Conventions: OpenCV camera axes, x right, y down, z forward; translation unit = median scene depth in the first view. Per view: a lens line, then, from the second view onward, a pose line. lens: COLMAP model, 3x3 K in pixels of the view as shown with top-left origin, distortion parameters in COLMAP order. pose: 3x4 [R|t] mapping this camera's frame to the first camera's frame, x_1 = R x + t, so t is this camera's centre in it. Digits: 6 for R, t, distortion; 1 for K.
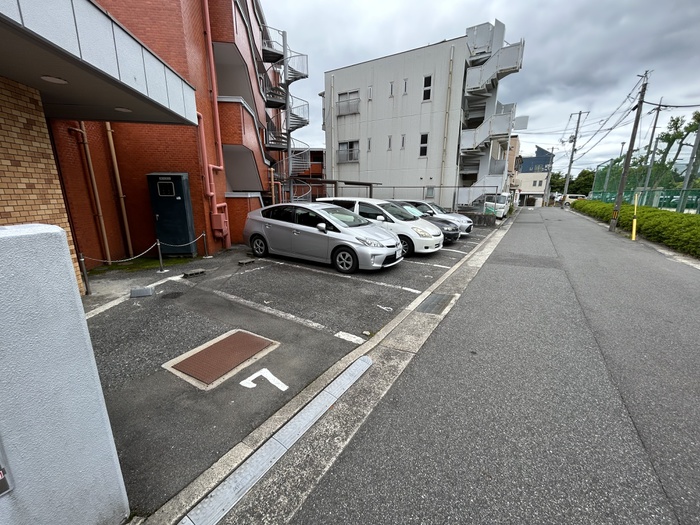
lens RADIAL K [[282.1, 0, 350.0], [0, 282.1, 262.5], [0, 0, 1]] dist [0.000760, -0.000005]
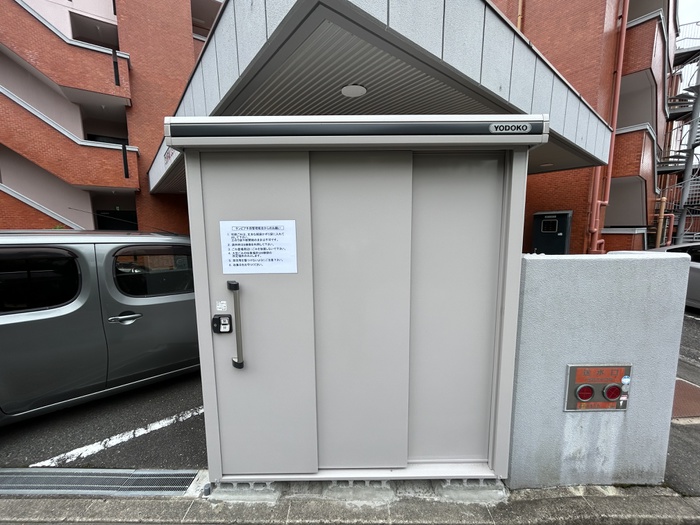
lens RADIAL K [[282.1, 0, 350.0], [0, 282.1, 262.5], [0, 0, 1]] dist [0.000760, -0.000005]
pose [[0.535836, 0.087757, -0.839749, -0.101858], [-0.191681, 0.981258, -0.019764, 0.040129], [0.822276, 0.171554, 0.542615, -0.170169]]
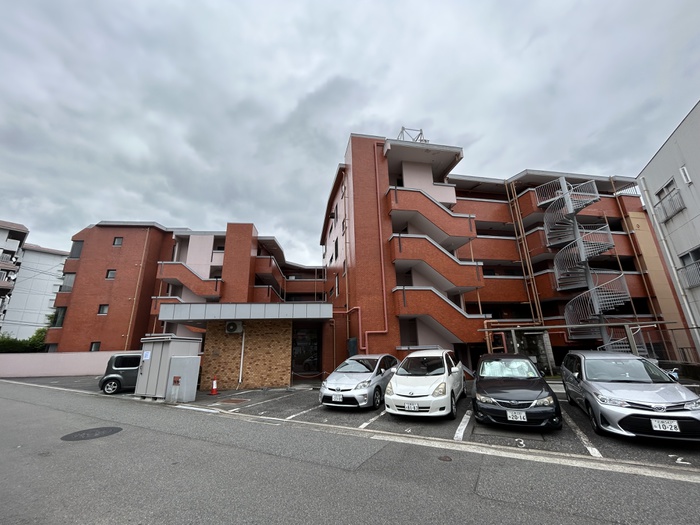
lens RADIAL K [[282.1, 0, 350.0], [0, 282.1, 262.5], [0, 0, 1]] dist [0.000760, -0.000005]
pose [[0.085664, -0.295815, -0.951396, 1.134501], [-0.212754, 0.927450, -0.307526, -0.157360], [0.973343, 0.228758, 0.016513, 0.666218]]
